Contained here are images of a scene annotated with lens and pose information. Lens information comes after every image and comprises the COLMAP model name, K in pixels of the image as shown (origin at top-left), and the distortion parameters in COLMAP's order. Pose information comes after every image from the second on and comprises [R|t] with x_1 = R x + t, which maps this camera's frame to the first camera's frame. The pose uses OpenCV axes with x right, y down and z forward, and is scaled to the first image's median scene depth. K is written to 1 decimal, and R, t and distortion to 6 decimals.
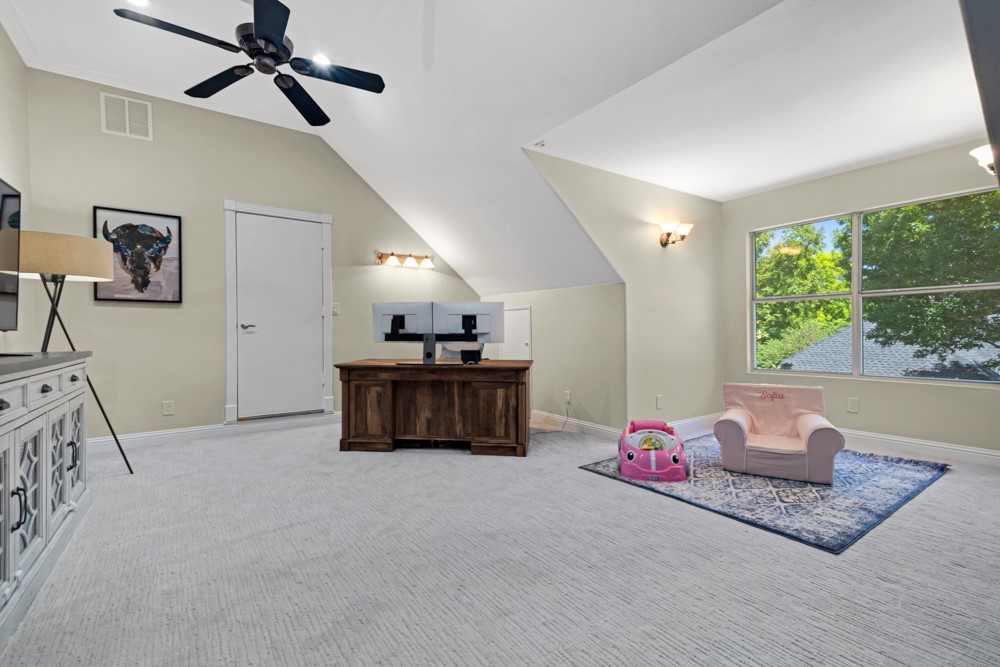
lens RADIAL K [[455.6, 0, 500.0], [0, 455.6, 333.5], [0, 0, 1]] dist [0.020665, 0.000143]
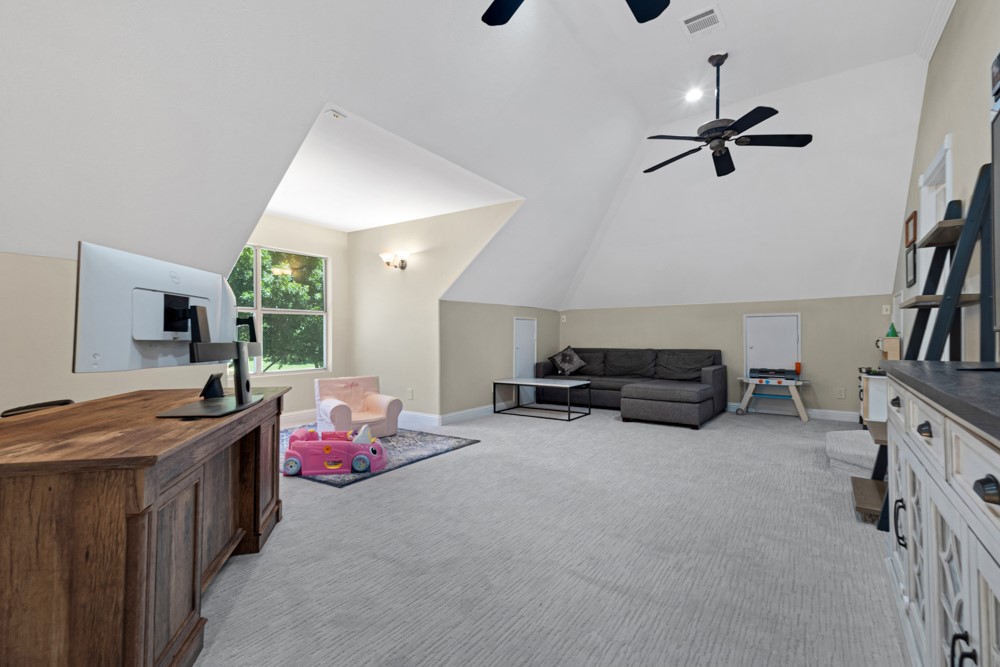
lens RADIAL K [[455.6, 0, 500.0], [0, 455.6, 333.5], [0, 0, 1]] dist [0.020665, 0.000143]
pose [[-0.346153, 0.011170, 0.938112, -0.850620], [0.002606, 0.999937, -0.010944, -0.001886], [-0.938174, -0.001344, -0.346160, 1.088923]]
